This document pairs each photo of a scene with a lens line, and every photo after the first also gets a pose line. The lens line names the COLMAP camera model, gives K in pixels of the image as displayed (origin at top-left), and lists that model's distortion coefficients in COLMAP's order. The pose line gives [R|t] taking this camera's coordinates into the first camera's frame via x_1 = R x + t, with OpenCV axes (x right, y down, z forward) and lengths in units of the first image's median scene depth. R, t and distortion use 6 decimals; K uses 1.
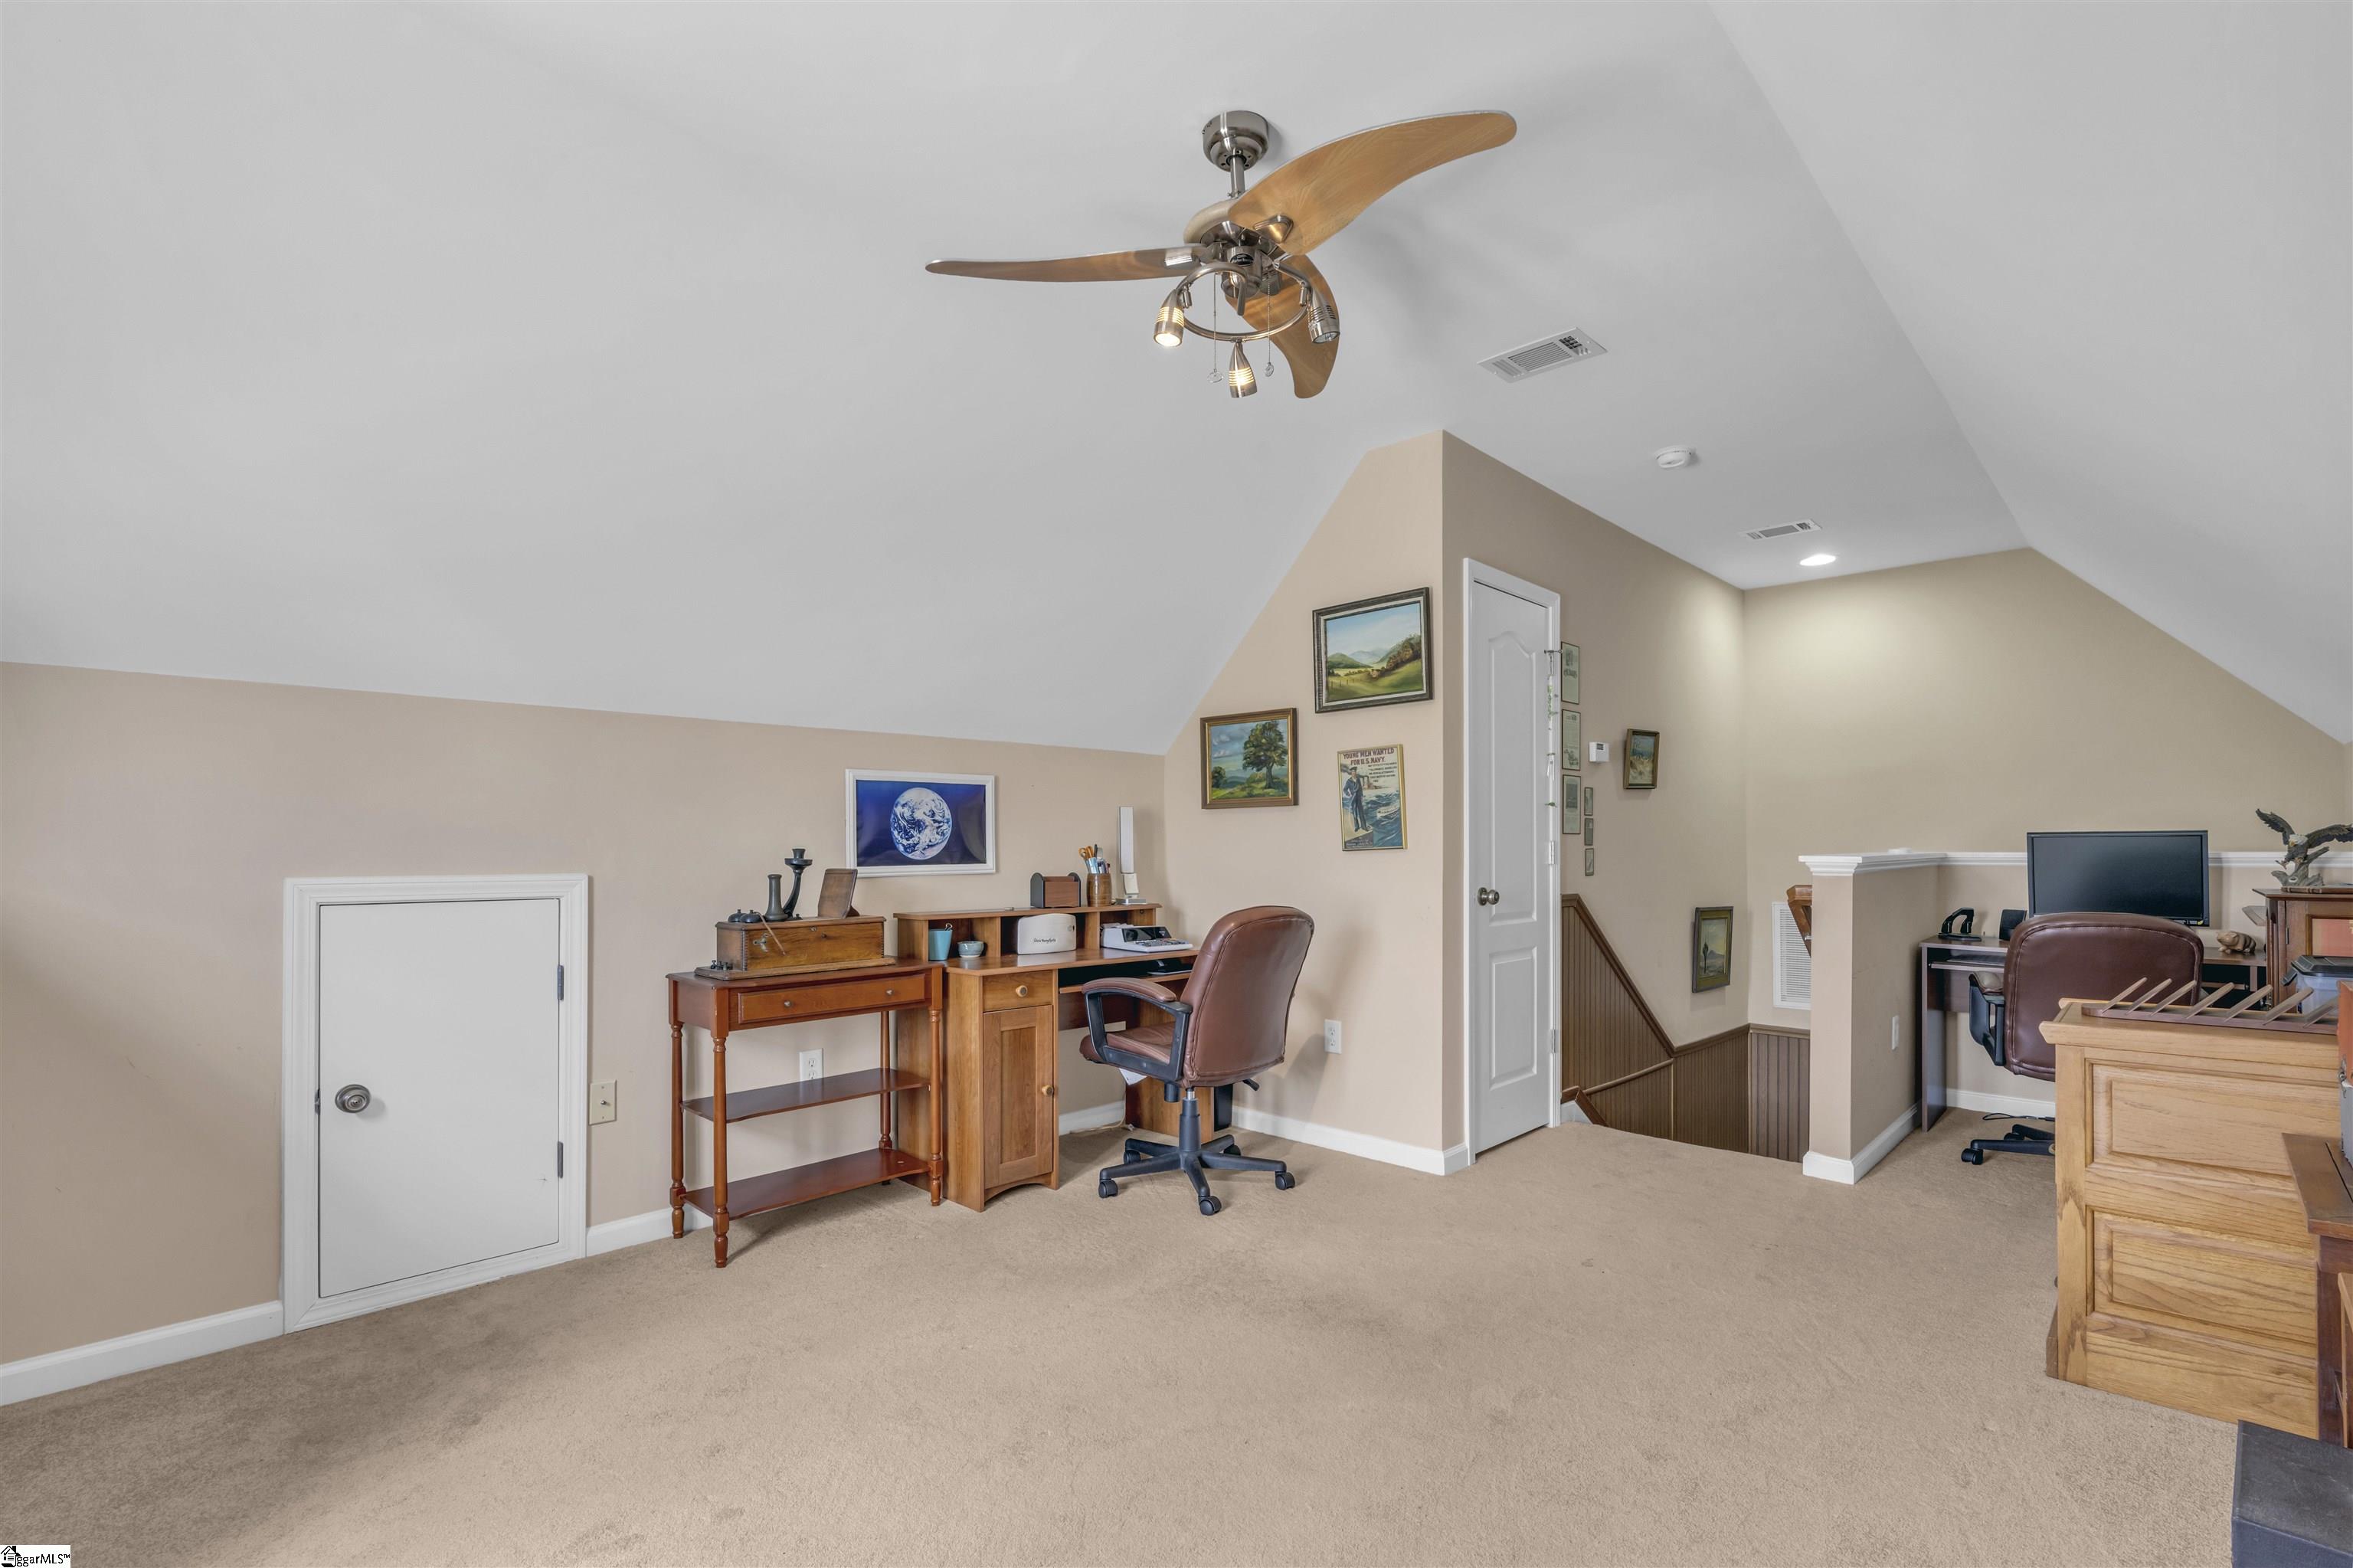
lens RADIAL K [[1079.6, 0, 1176.9], [0, 1079.6, 843.2], [0, 0, 1]] dist [-0.003643, -0.000451]
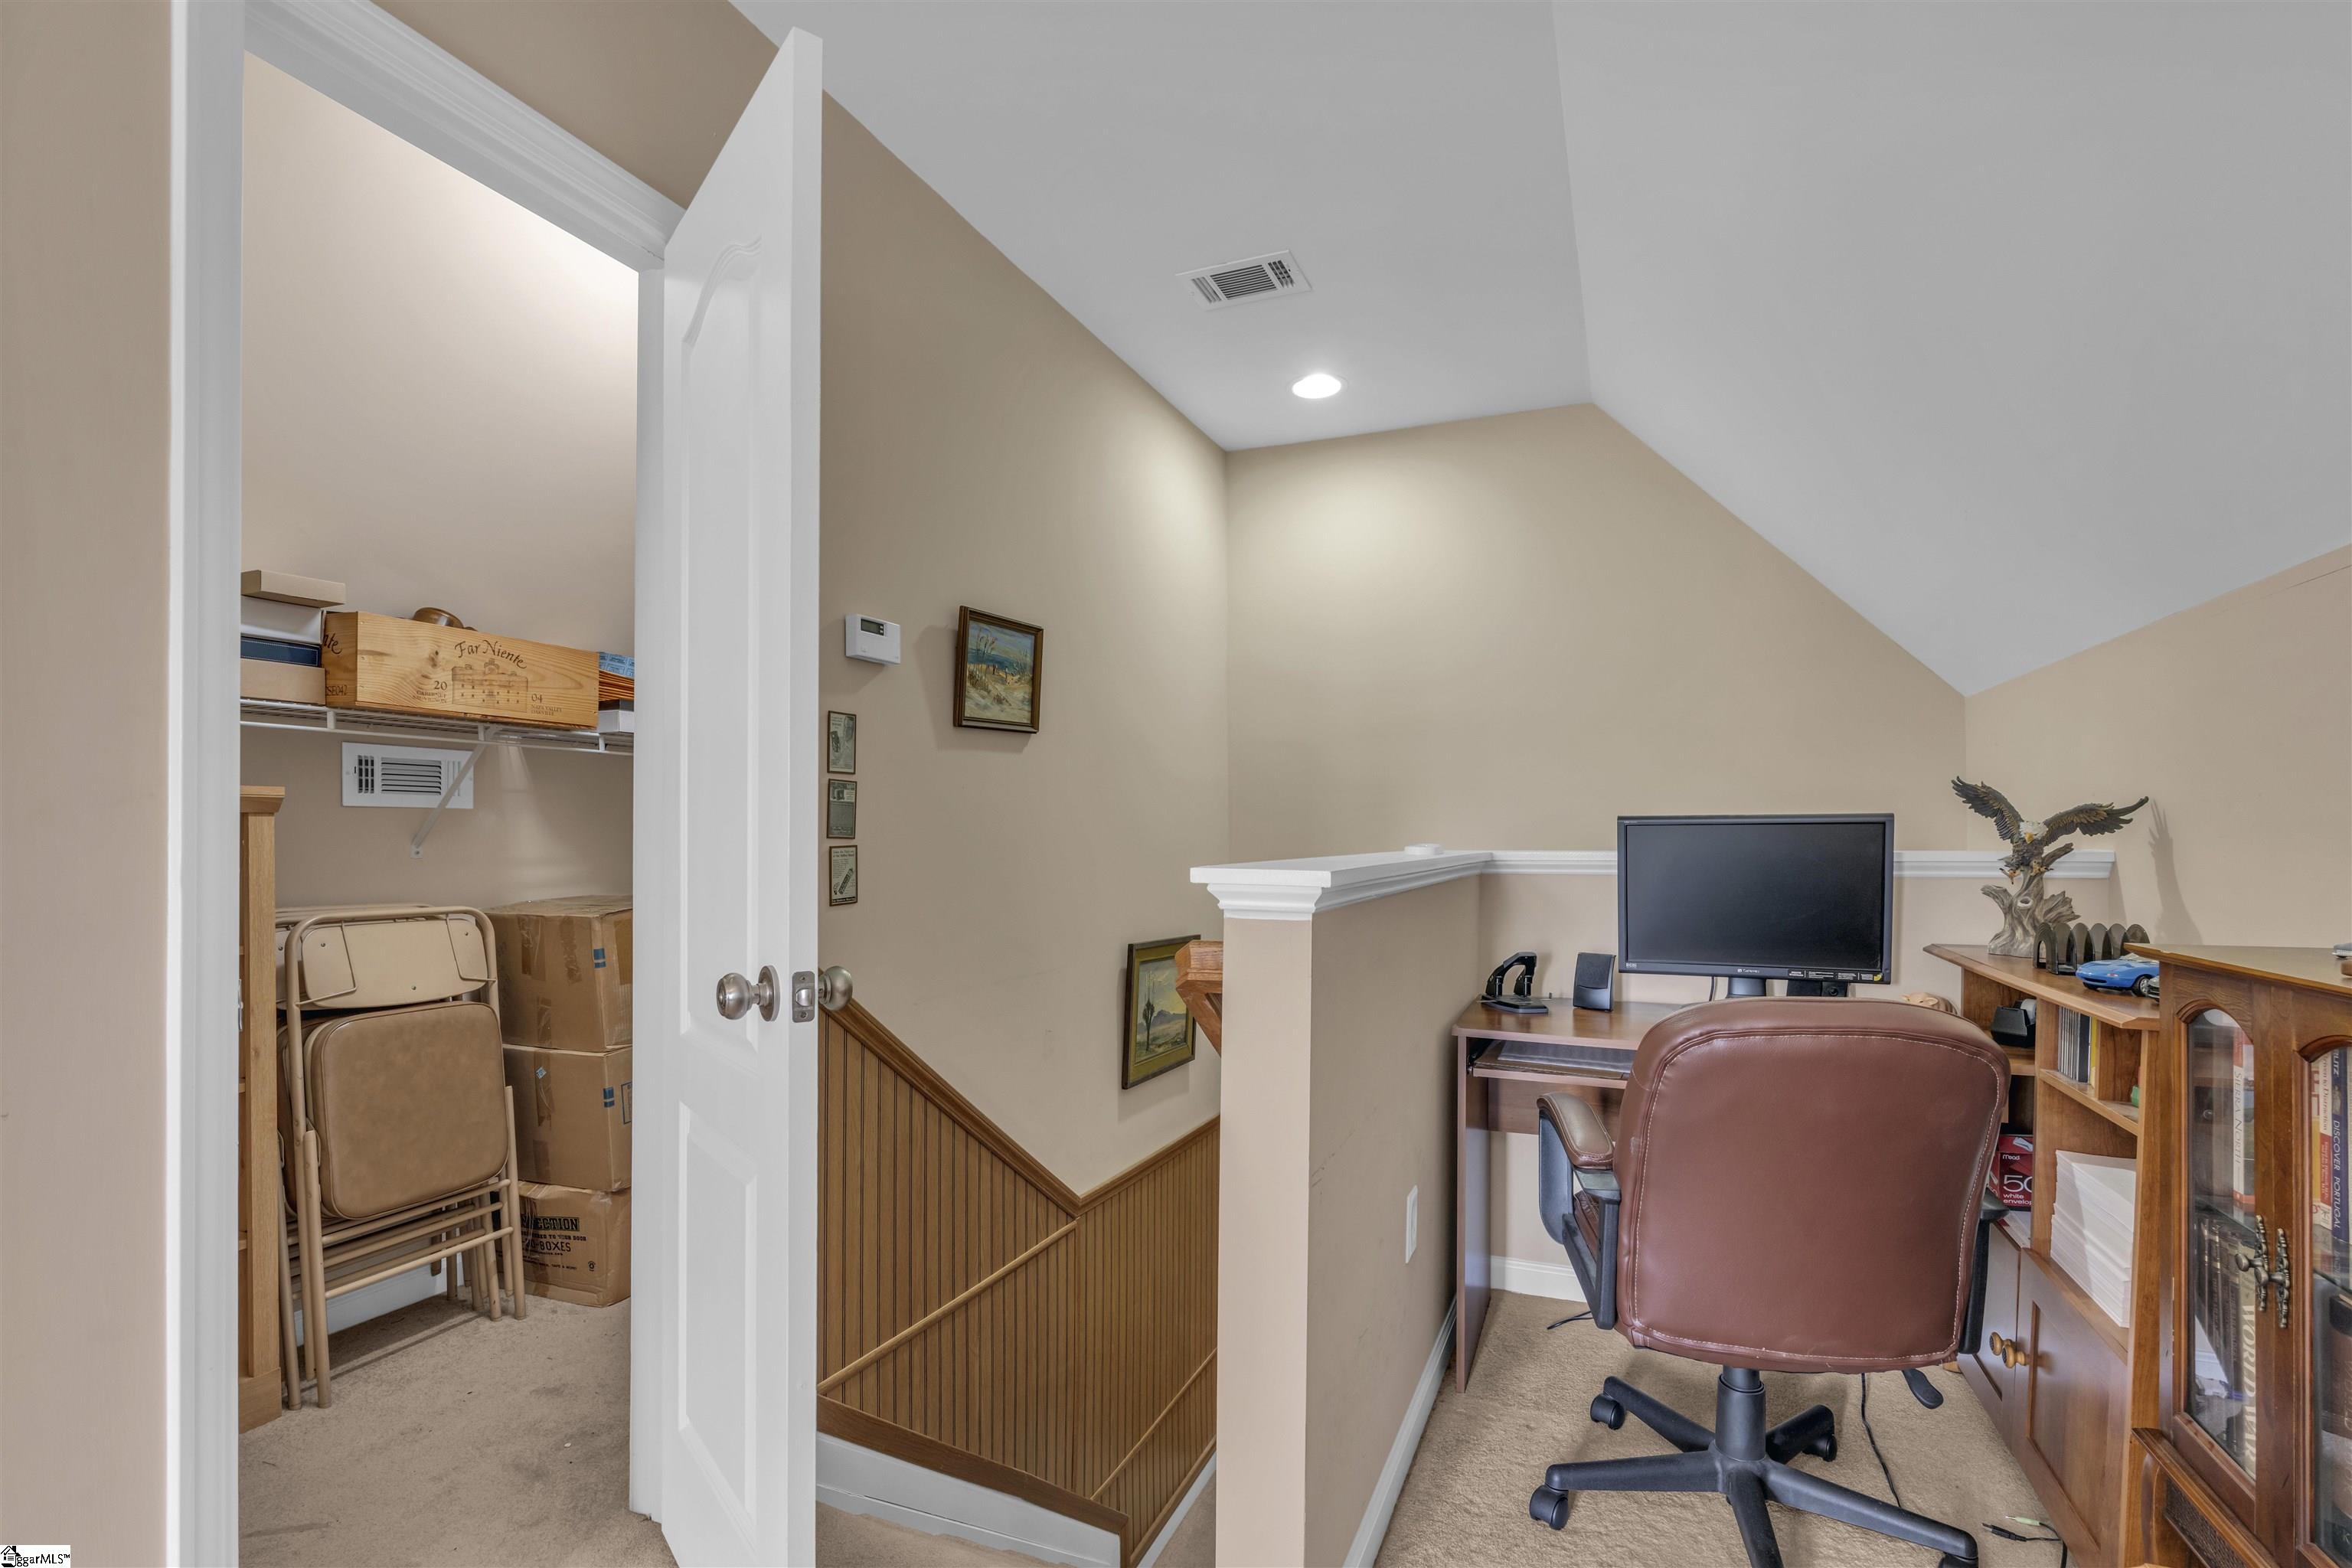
lens RADIAL K [[1079.1, 0, 1188.2], [0, 1079.1, 841.9], [0, 0, 1]] dist [-0.003643, -0.000451]
pose [[0.932999, -0.000258, 0.359879, 0.370483], [-0.002200, 0.999977, 0.006420, 0.000036], [-0.359873, -0.006781, 0.932977, 0.543813]]
